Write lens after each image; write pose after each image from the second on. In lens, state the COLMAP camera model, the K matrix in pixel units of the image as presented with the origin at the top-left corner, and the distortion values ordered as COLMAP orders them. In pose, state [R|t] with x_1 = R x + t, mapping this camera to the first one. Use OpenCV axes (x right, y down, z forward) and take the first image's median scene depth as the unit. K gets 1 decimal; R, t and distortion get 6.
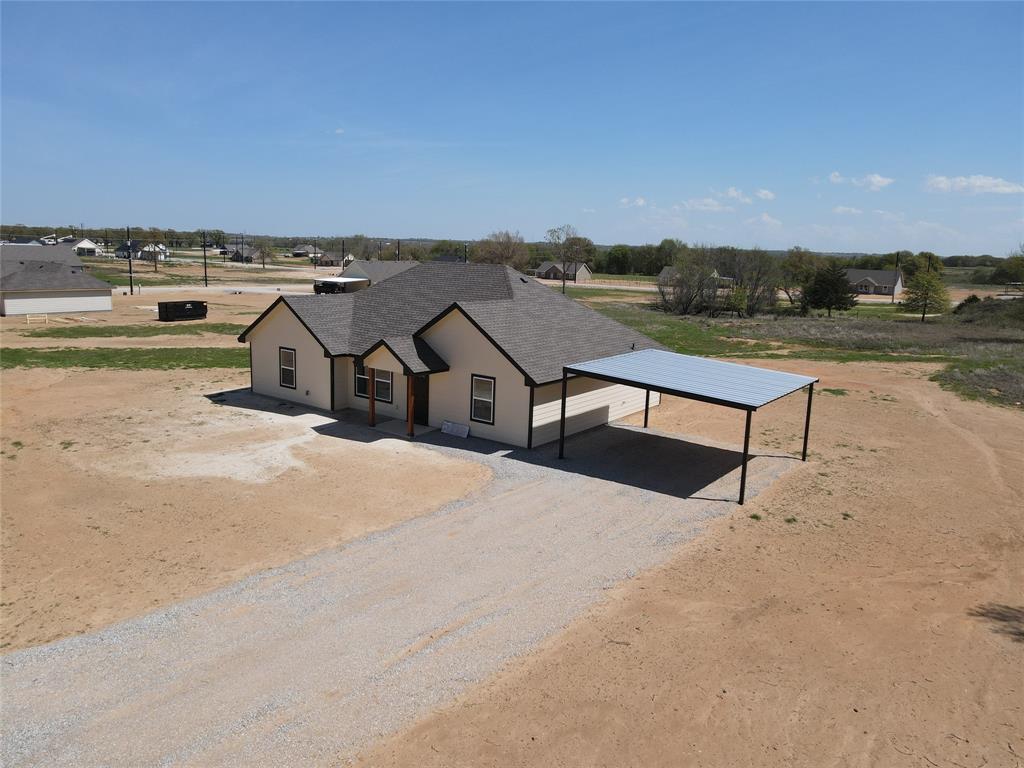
lens RADIAL K [[745.9, 0, 513.0], [0, 745.9, 380.5], [0, 0, 1]] dist [0.014896, 0.011303]
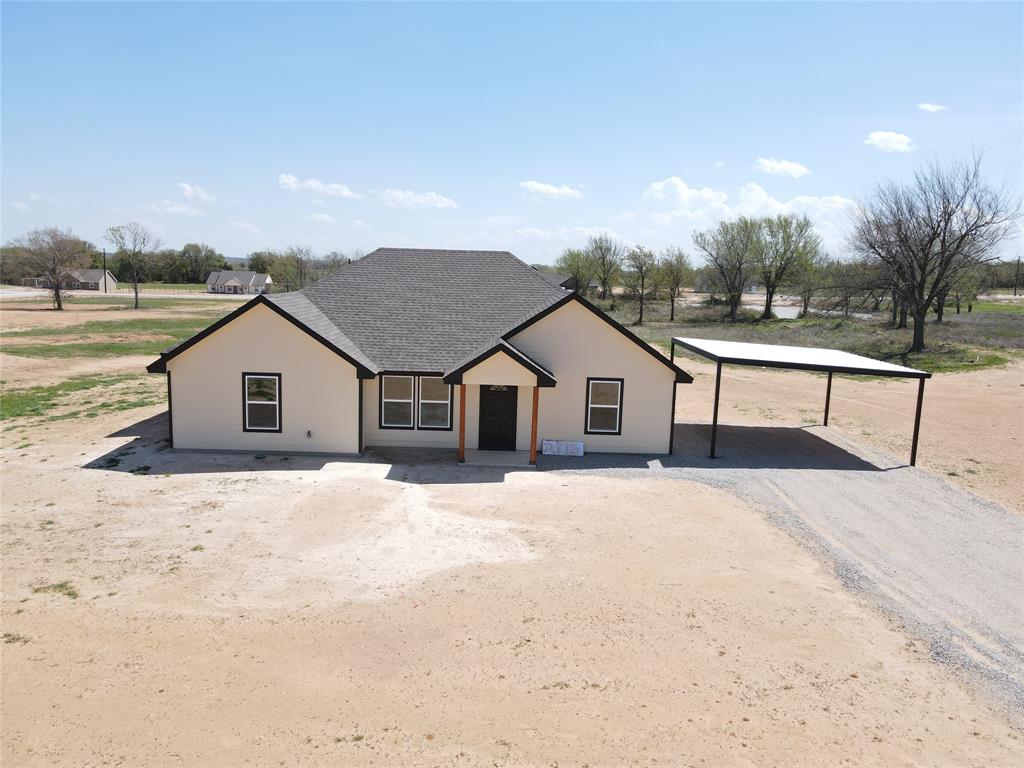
lens RADIAL K [[745.9, 0, 513.0], [0, 745.9, 380.5], [0, 0, 1]] dist [0.014896, 0.011303]
pose [[0.792030, -0.098756, 0.602441, -0.682216], [0.104848, 0.994171, 0.025128, -0.038848], [-0.601411, 0.043263, 0.797768, 0.422877]]
